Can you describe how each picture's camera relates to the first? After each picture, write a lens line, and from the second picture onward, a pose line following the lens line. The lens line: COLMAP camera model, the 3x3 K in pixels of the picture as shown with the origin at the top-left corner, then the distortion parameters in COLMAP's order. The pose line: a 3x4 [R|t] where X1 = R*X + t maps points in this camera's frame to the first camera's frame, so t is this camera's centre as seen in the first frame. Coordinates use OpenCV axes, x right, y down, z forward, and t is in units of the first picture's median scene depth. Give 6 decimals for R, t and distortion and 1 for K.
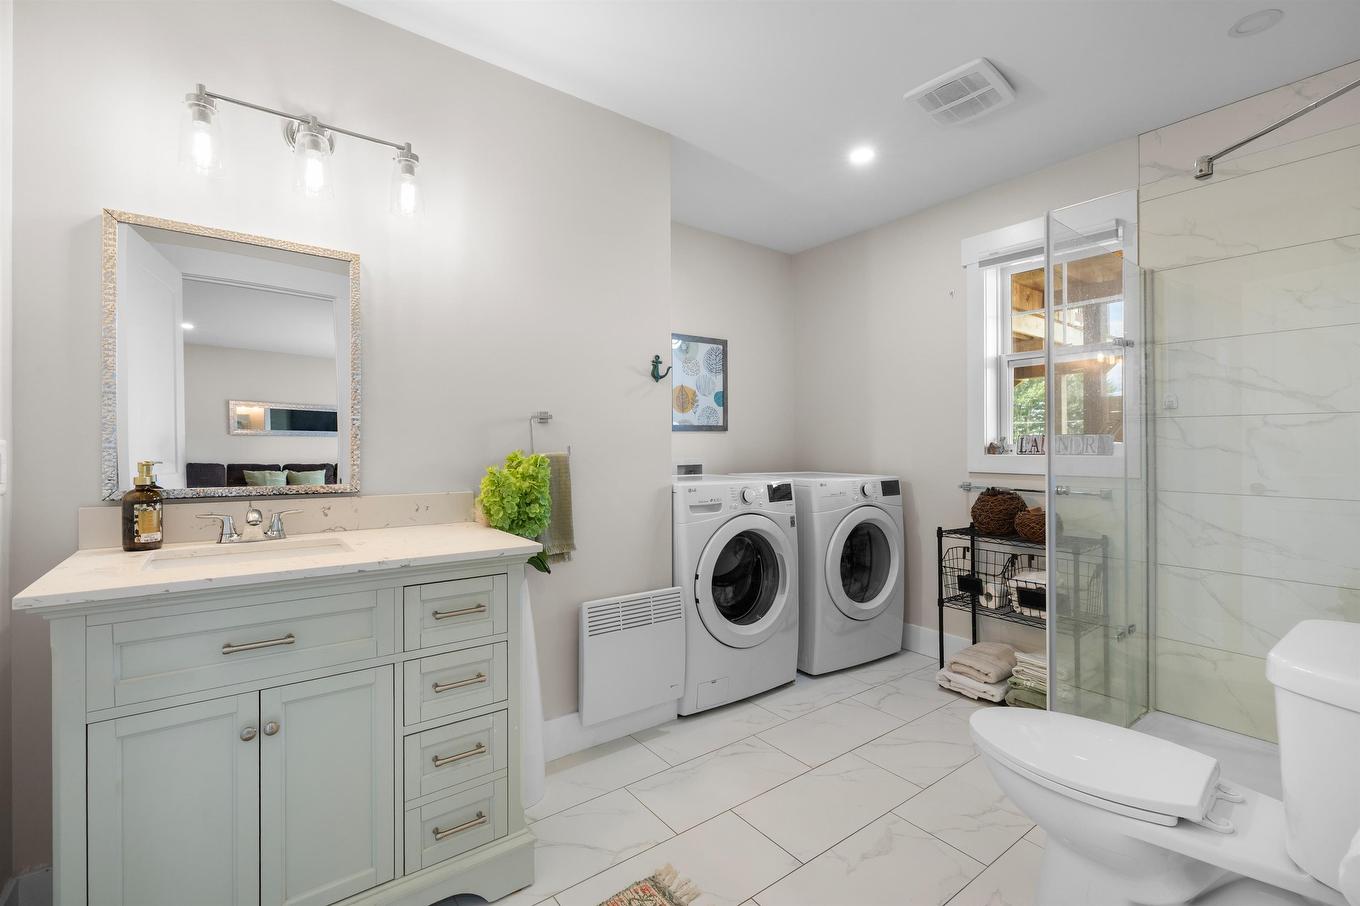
lens RADIAL K [[578.0, 0, 671.6], [0, 578.0, 433.8], [0, 0, 1]] dist [0.005986, 0.000150]
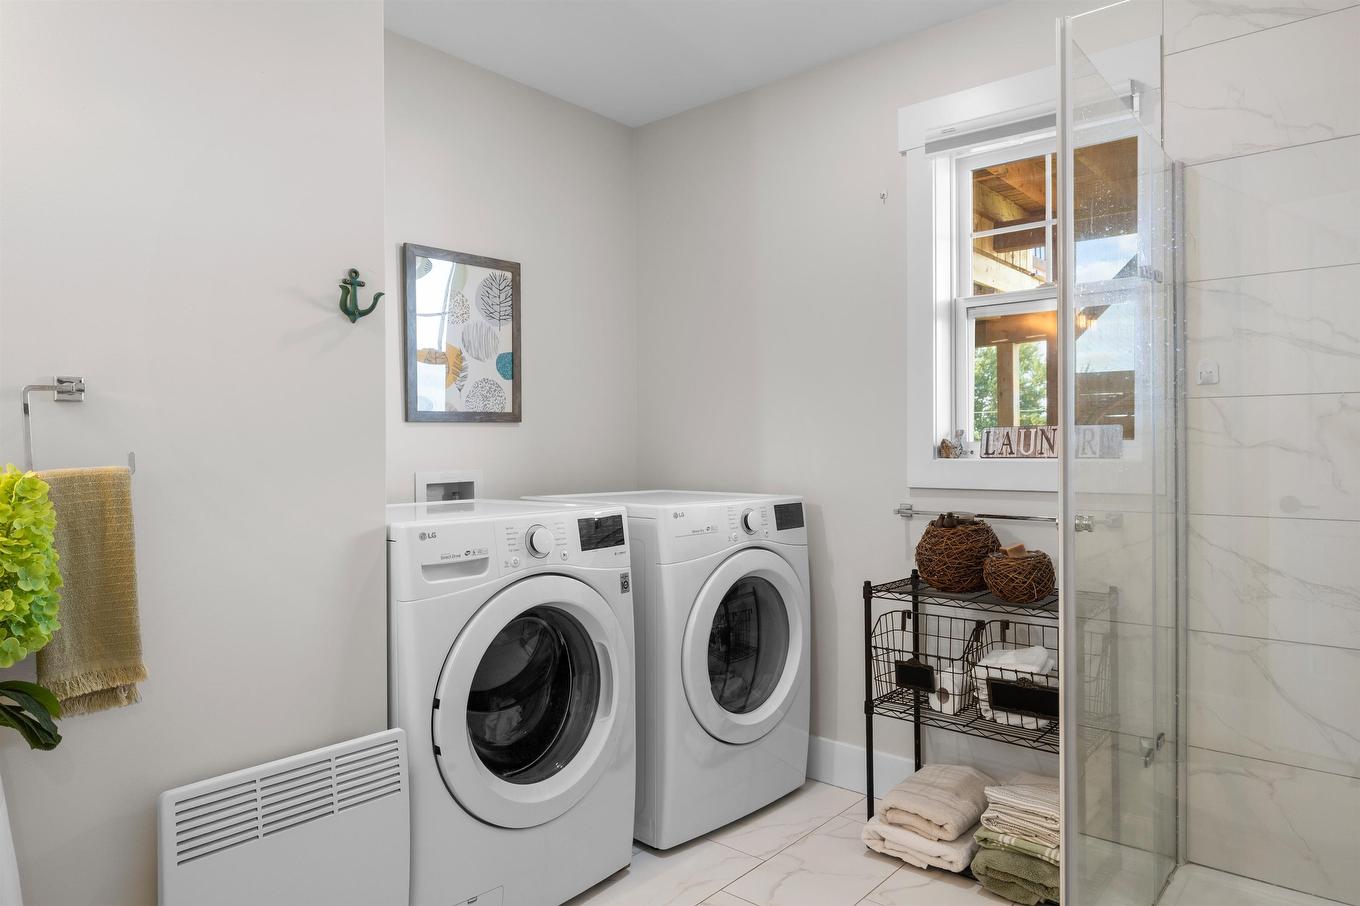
lens RADIAL K [[848.5, 0, 675.2], [0, 848.5, 448.6], [0, 0, 1]] dist [0.026188, -0.000278]
pose [[0.972939, -0.008316, 0.230911, 0.072703], [0.003053, 0.999728, 0.023140, 0.003532], [-0.231041, -0.021809, 0.972700, 0.206089]]
